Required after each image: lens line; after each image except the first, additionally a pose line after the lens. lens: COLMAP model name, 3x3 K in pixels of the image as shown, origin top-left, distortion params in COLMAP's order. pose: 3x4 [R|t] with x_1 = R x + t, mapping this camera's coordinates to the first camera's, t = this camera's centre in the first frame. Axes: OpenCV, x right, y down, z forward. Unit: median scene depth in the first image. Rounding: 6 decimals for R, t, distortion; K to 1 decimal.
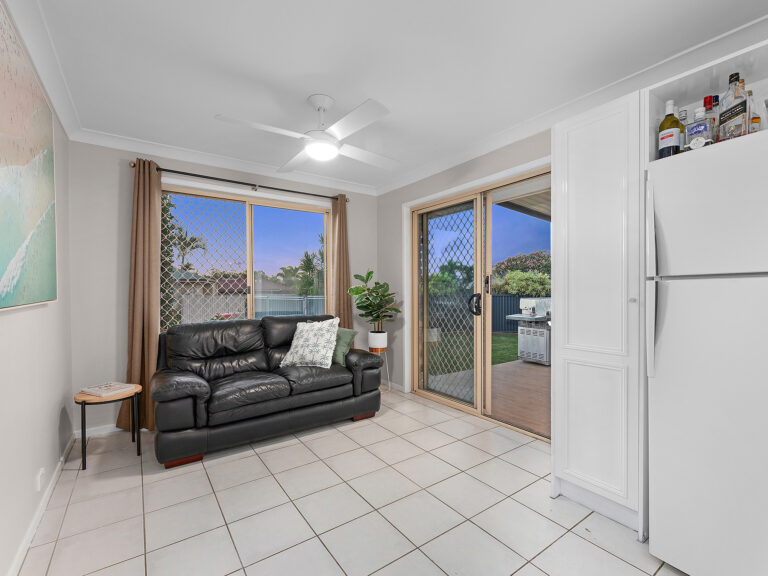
lens RADIAL K [[351.1, 0, 382.0], [0, 351.1, 287.4], [0, 0, 1]] dist [-0.000061, -0.000247]
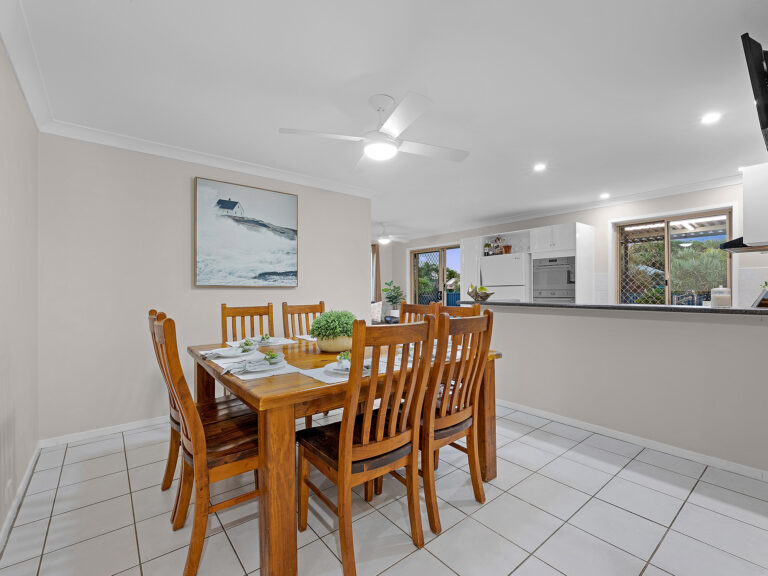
lens RADIAL K [[351.1, 0, 382.0], [0, 351.1, 287.4], [0, 0, 1]] dist [-0.000061, -0.000247]
pose [[0.998328, -0.007118, 0.057359, -0.218722], [0.006113, 0.999825, 0.017667, -0.045243], [-0.057474, -0.017287, 0.998197, -1.157141]]
